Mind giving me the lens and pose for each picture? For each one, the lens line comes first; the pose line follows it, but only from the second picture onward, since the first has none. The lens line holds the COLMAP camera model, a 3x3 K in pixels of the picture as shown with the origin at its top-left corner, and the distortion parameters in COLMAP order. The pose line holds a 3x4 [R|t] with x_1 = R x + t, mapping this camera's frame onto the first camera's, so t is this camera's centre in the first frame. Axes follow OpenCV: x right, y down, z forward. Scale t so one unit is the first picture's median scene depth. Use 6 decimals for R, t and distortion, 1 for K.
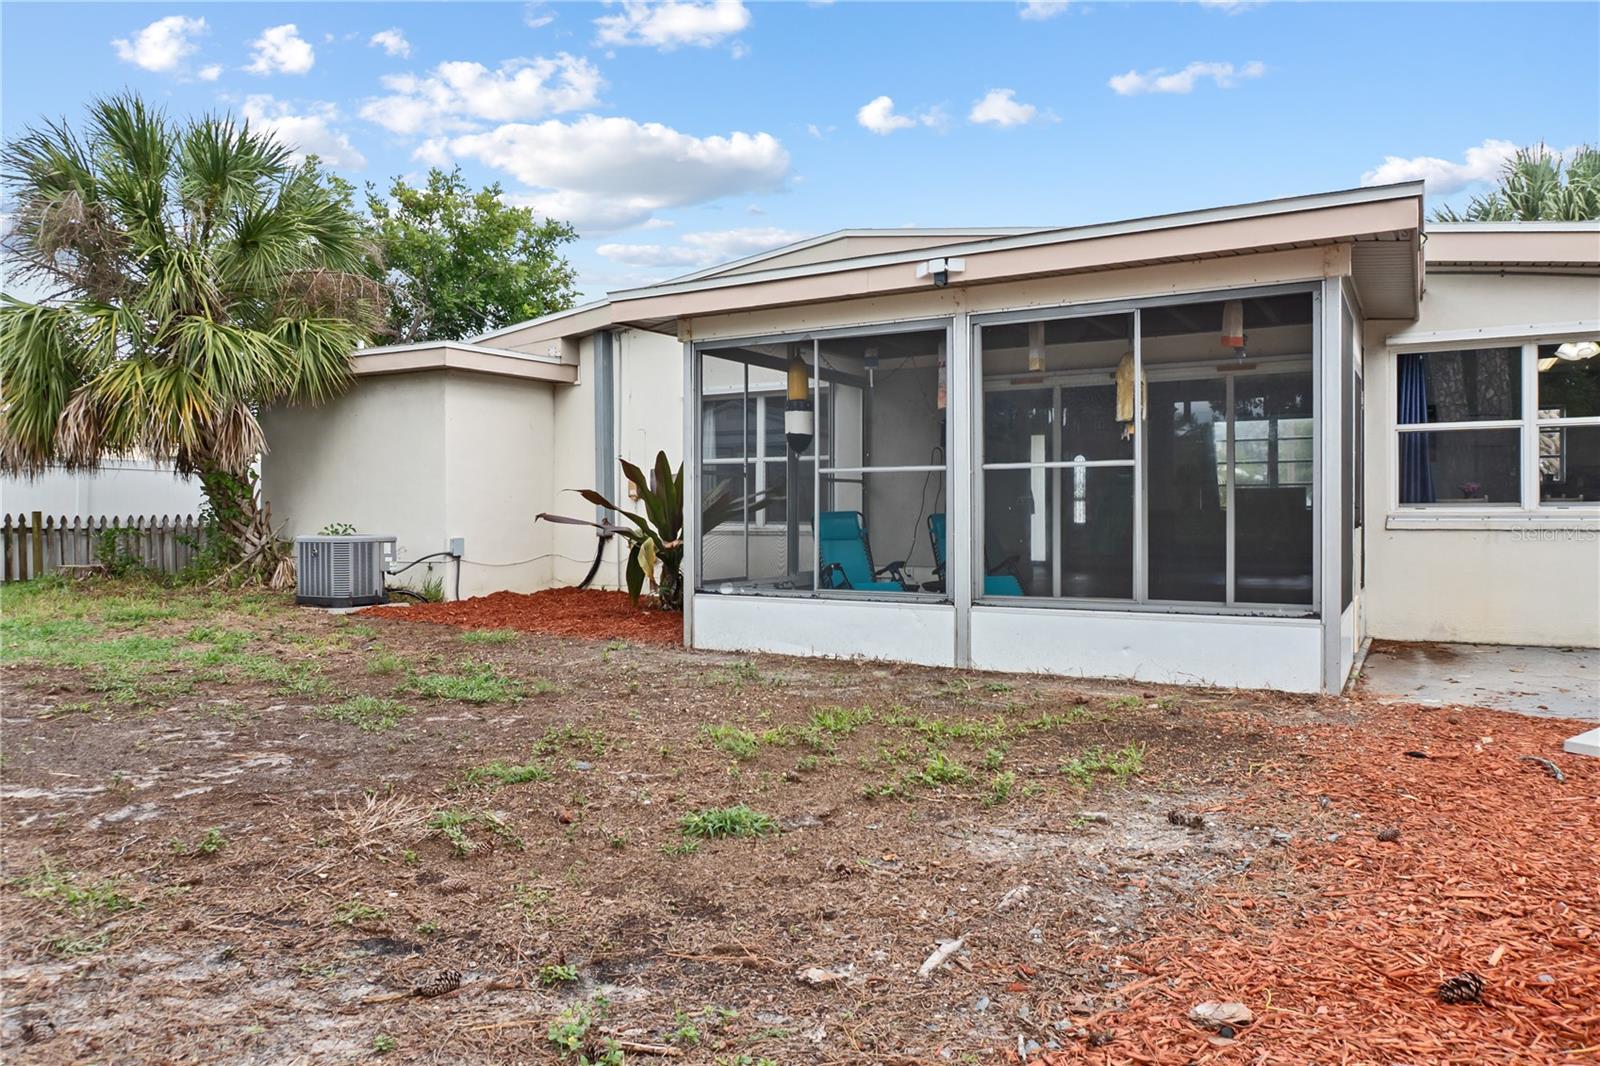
lens RADIAL K [[1064.8, 0, 798.3], [0, 1064.8, 524.0], [0, 0, 1]] dist [-0.025143, -0.000615]
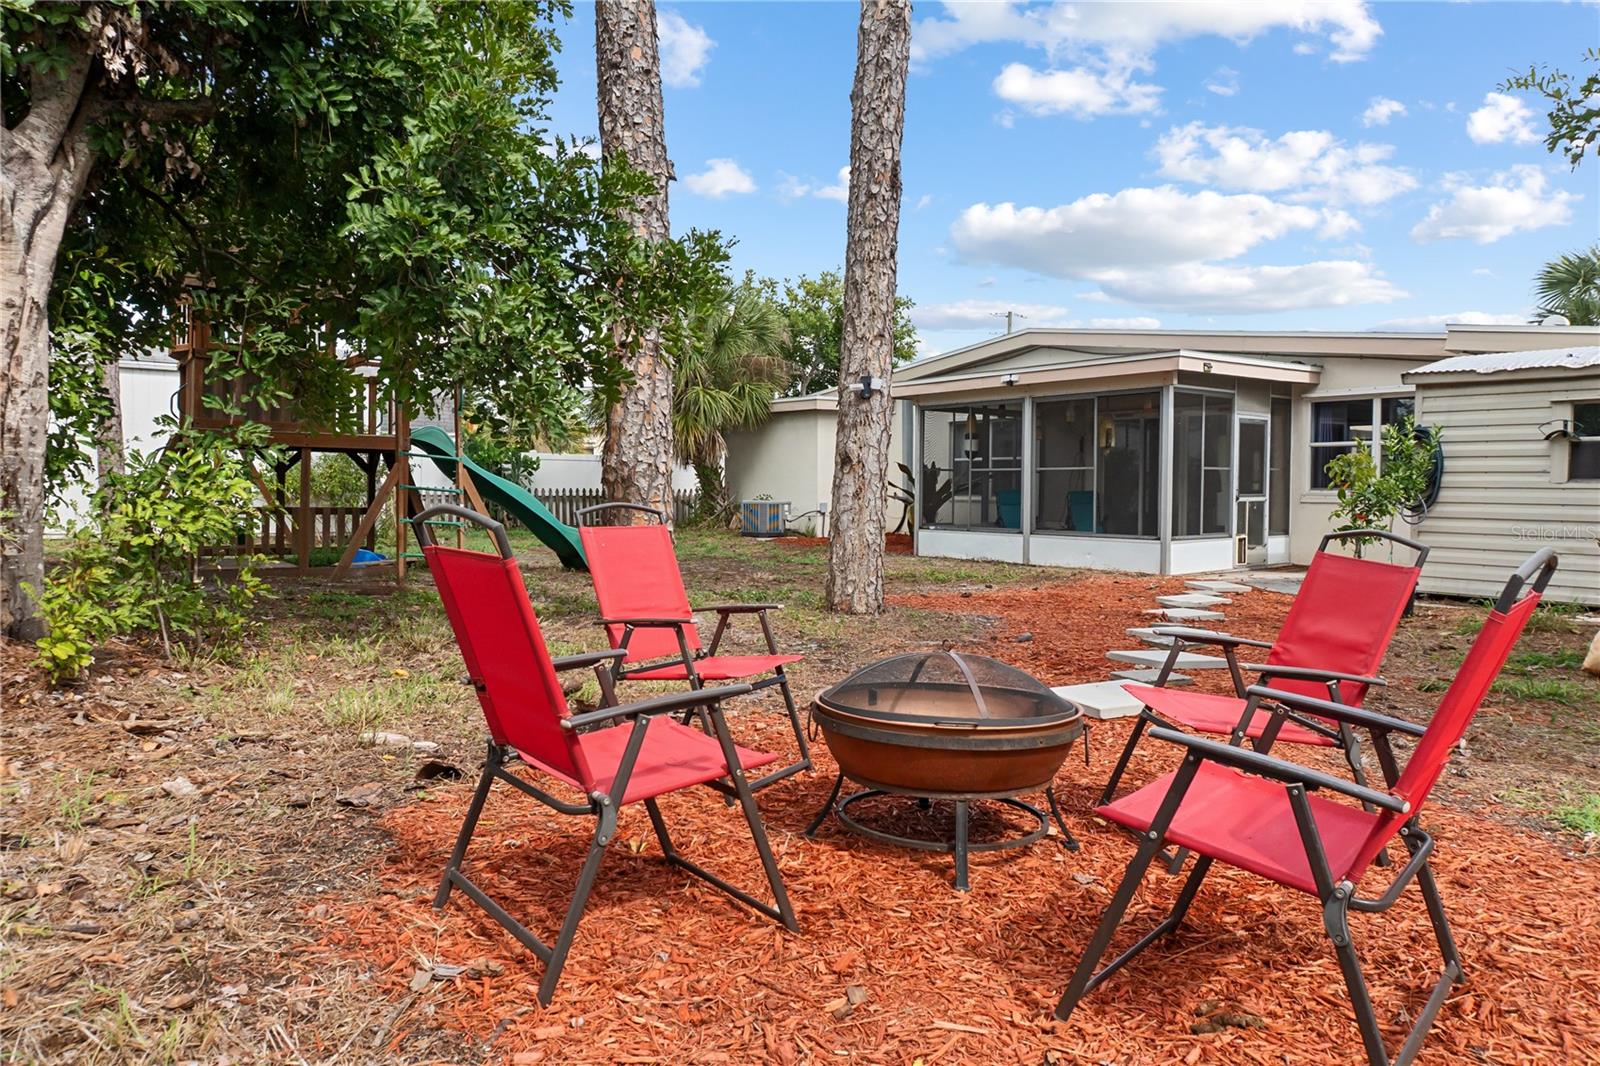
lens RADIAL K [[1064.8, 0, 798.3], [0, 1064.8, 524.0], [0, 0, 1]] dist [-0.025143, -0.000615]
pose [[0.923121, 0.018359, -0.384071, 0.341323], [-0.008958, 0.999615, 0.026253, 0.002148], [0.384405, -0.020794, 0.922930, -0.700786]]
